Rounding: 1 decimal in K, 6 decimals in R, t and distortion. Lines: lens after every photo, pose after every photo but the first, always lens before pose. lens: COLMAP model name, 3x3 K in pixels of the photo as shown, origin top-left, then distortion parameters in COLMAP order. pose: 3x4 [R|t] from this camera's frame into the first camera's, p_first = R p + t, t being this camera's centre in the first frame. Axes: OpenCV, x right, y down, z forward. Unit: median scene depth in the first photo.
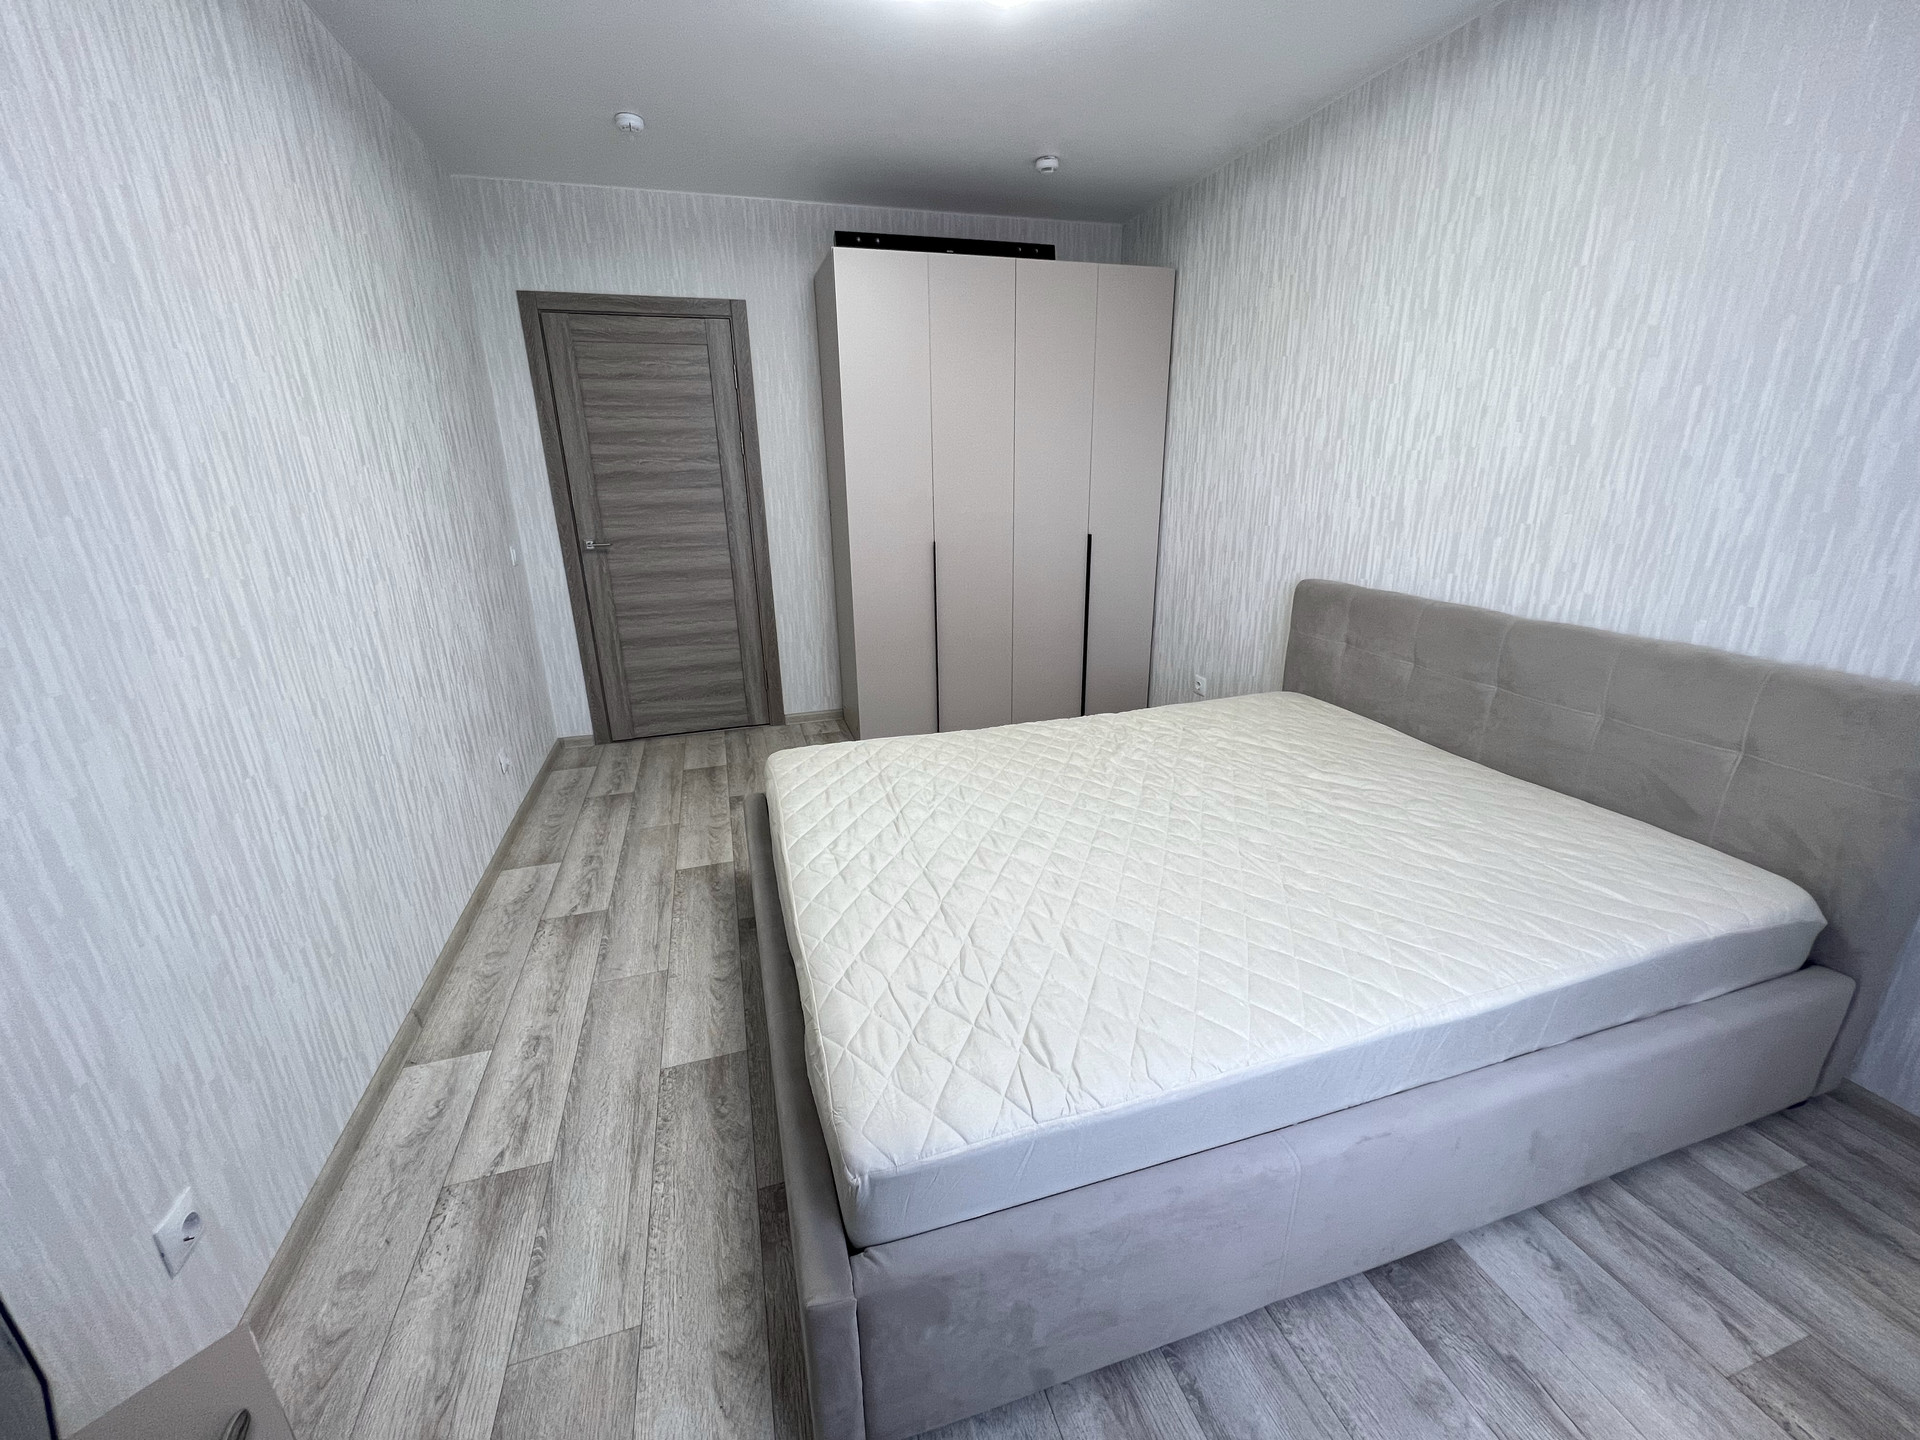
lens RADIAL K [[769.0, 0, 952.2], [0, 769.0, 718.7], [0, 0, 1]] dist [0.011768, 0.000007]
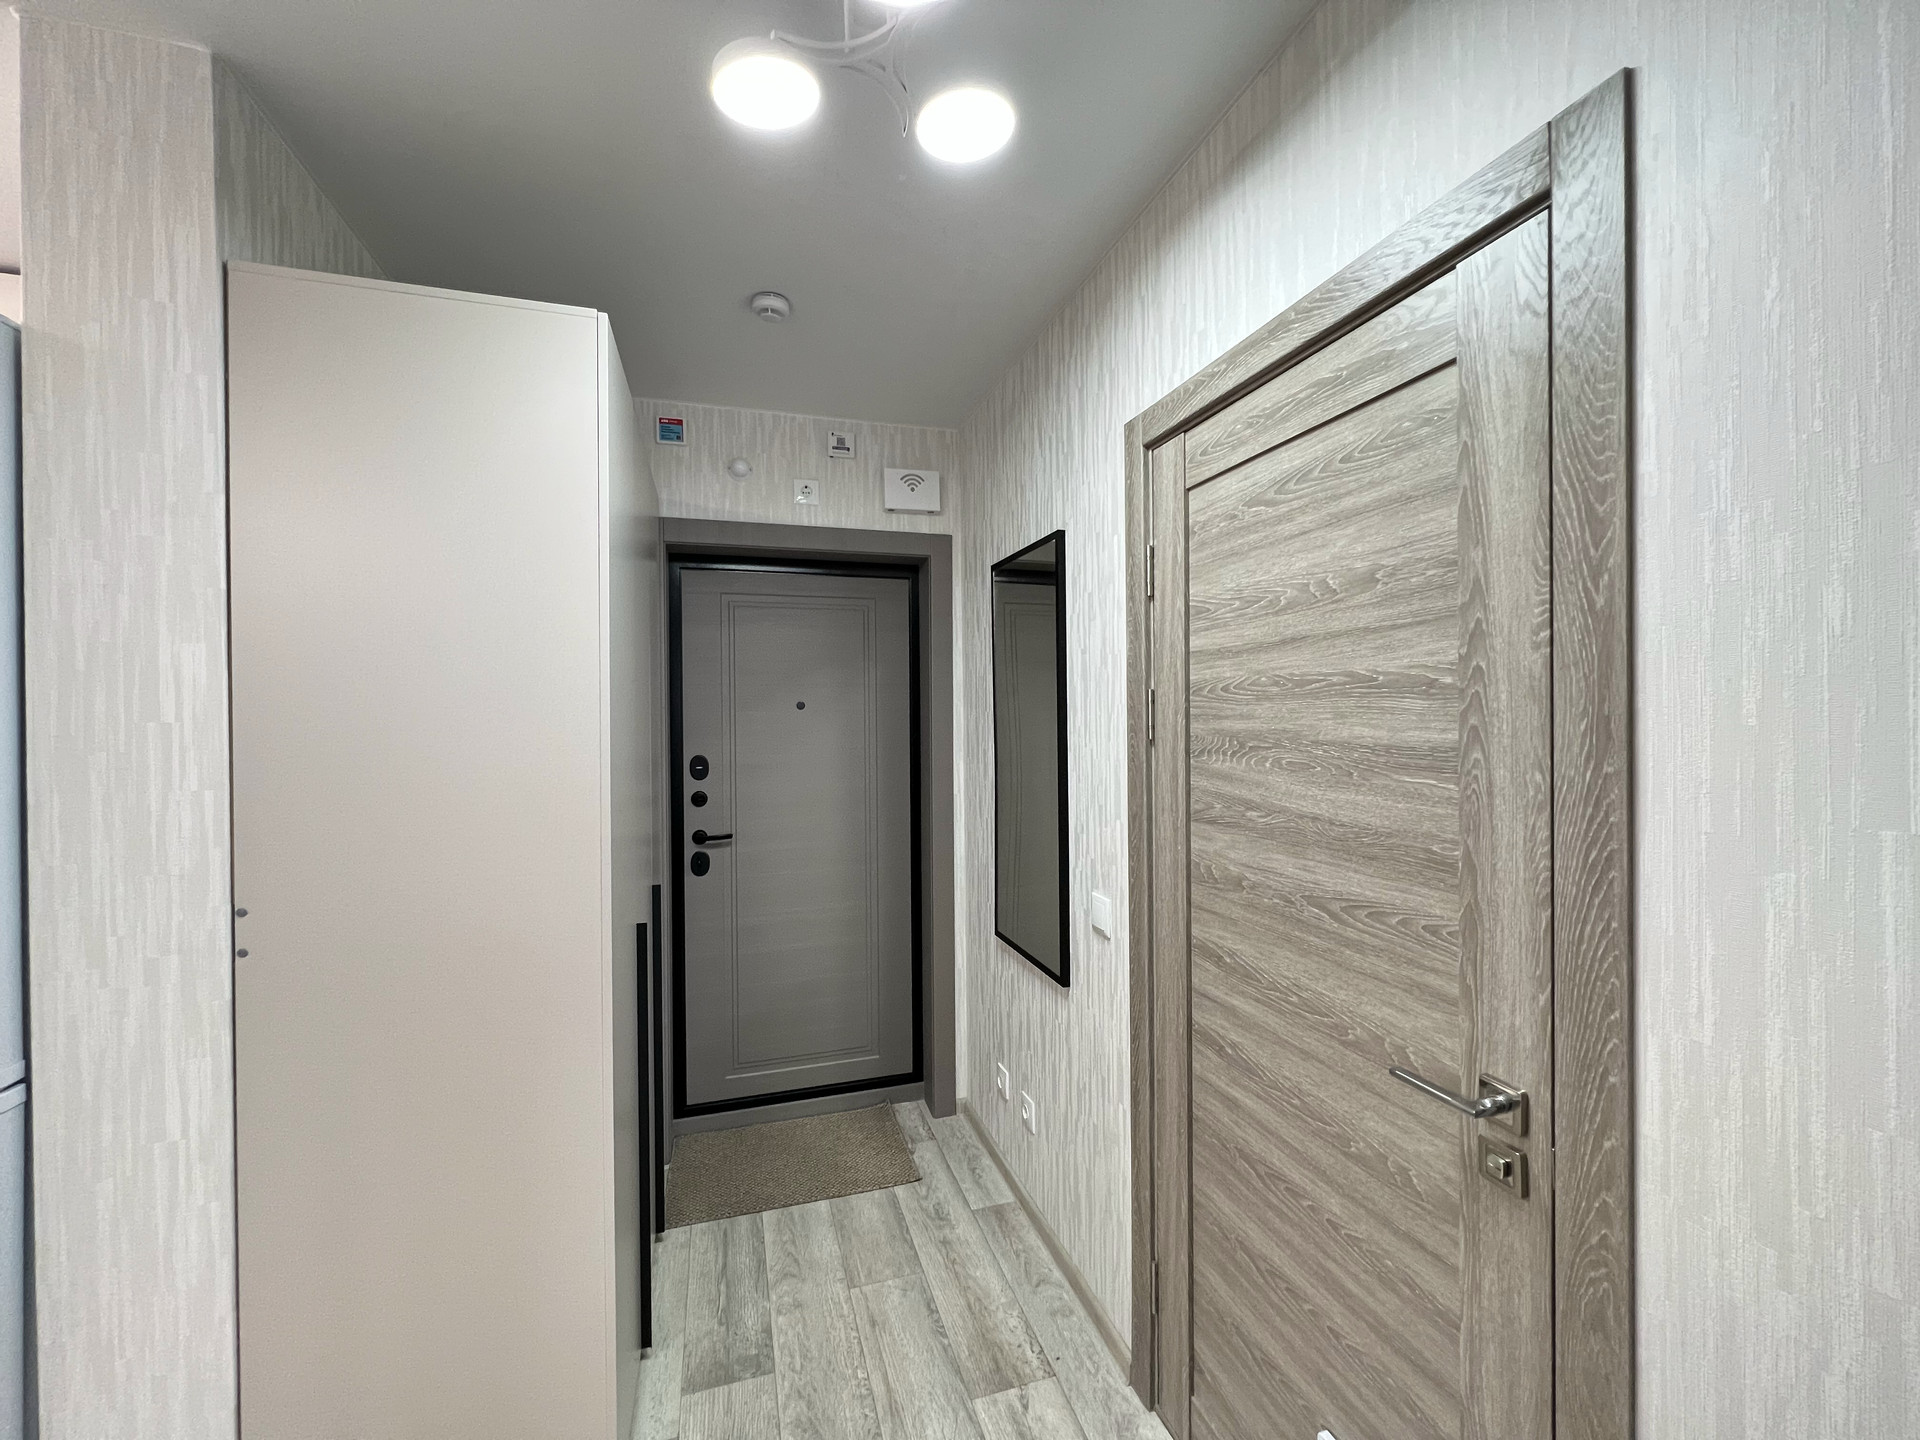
lens RADIAL K [[769.0, 0, 952.2], [0, 769.0, 718.7], [0, 0, 1]] dist [0.011768, 0.000007]
pose [[-0.999705, 0.023855, 0.004469, -0.528525], [0.024040, 0.947997, 0.317371, -0.643502], [0.003335, 0.317385, -0.948291, 1.736202]]
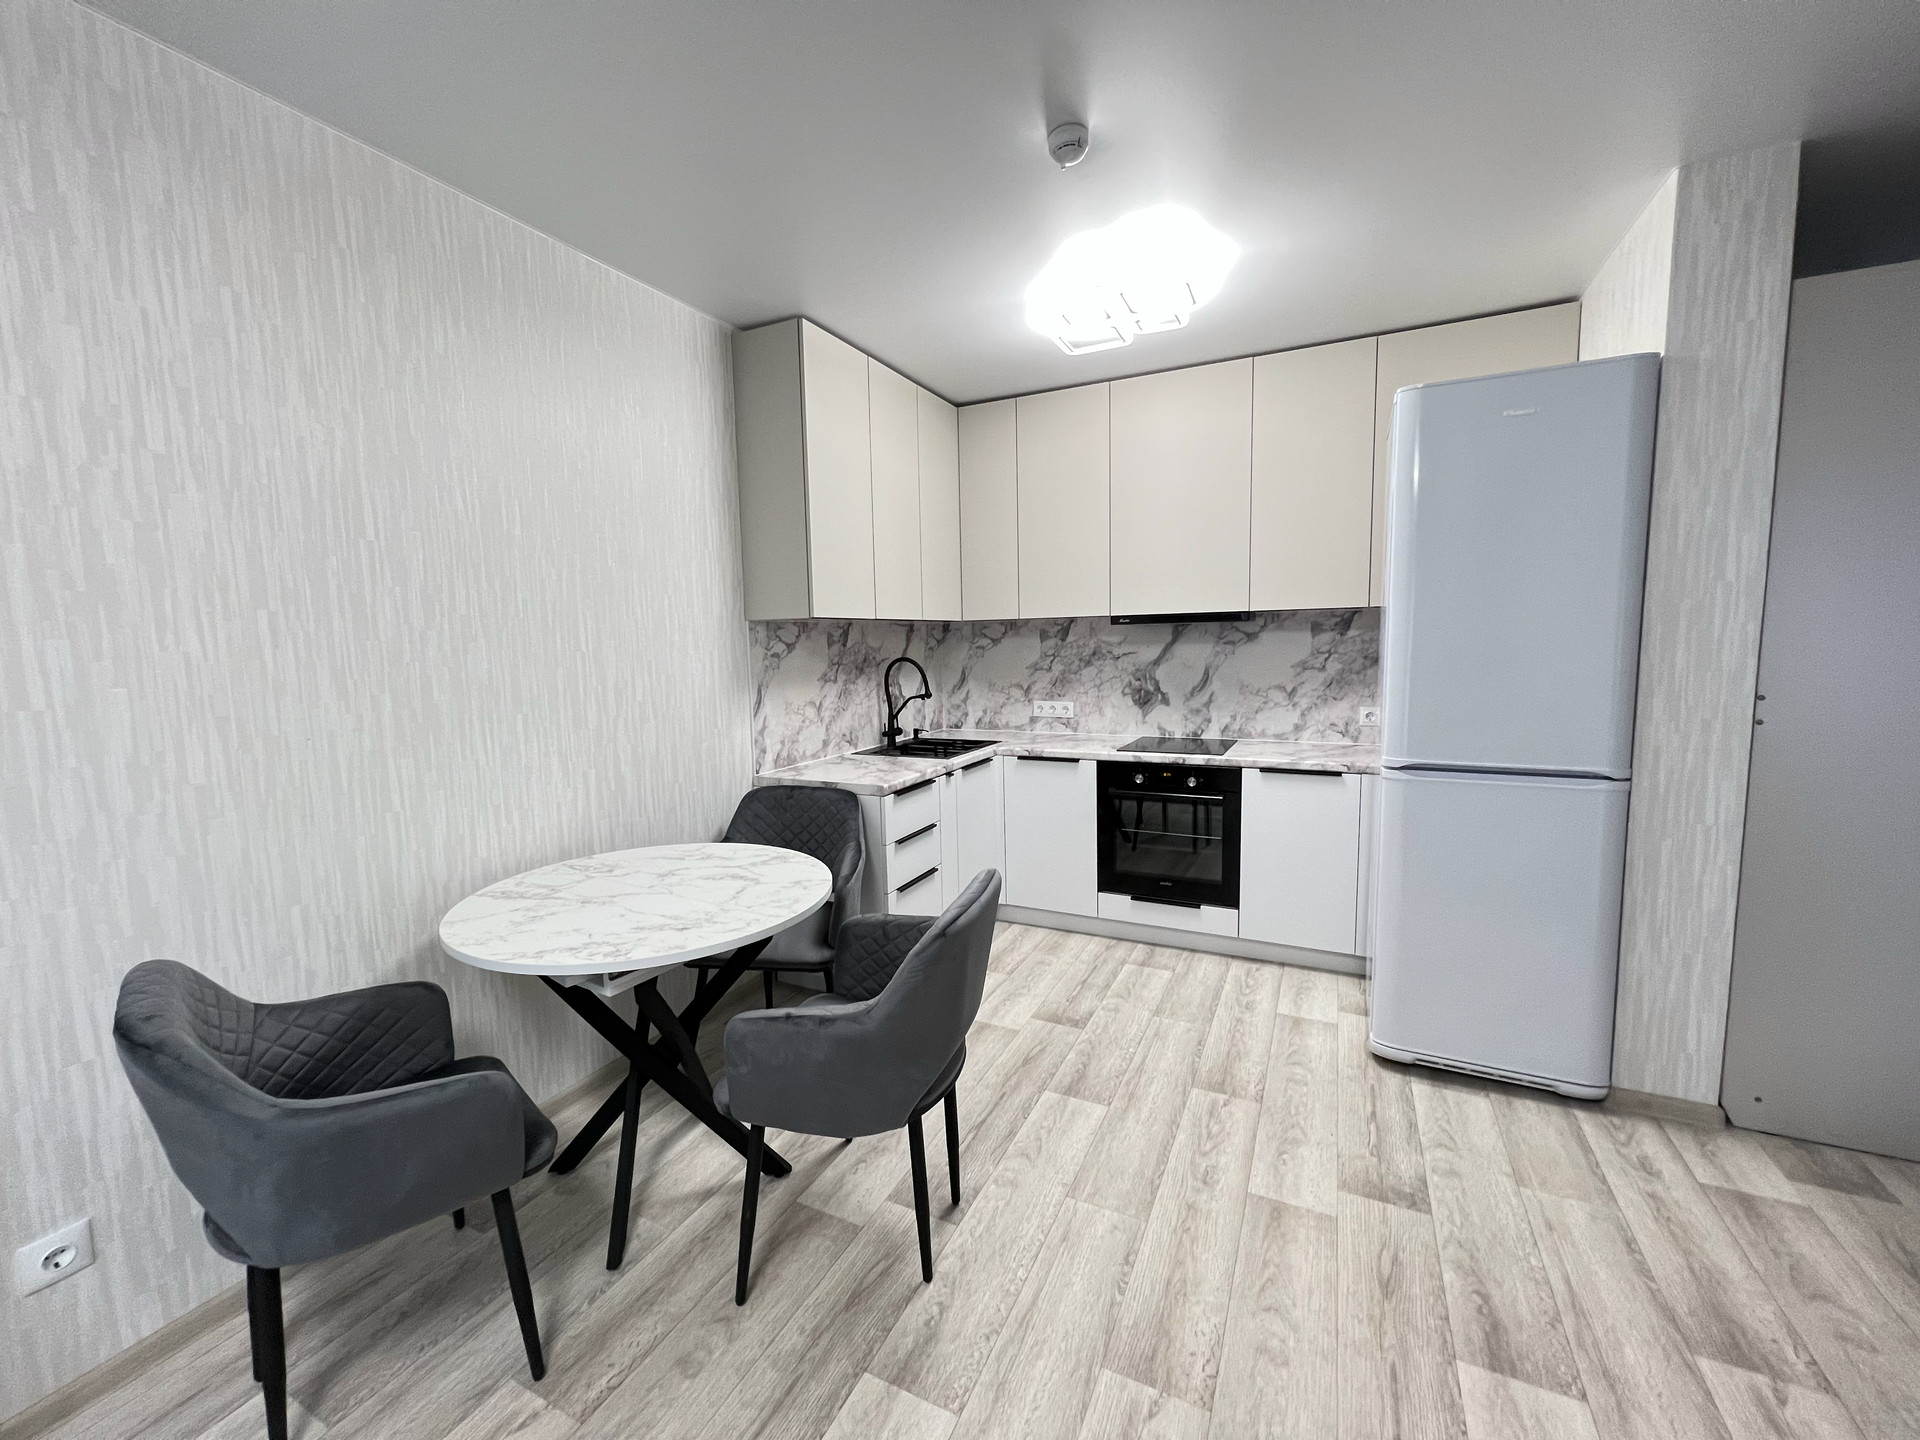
lens RADIAL K [[769.0, 0, 952.2], [0, 769.0, 718.7], [0, 0, 1]] dist [0.011768, 0.000007]
pose [[-0.720357, -0.032501, 0.692841, -1.020359], [0.256423, 0.915652, 0.309561, -0.466570], [-0.644463, 0.400655, -0.651263, 1.433279]]
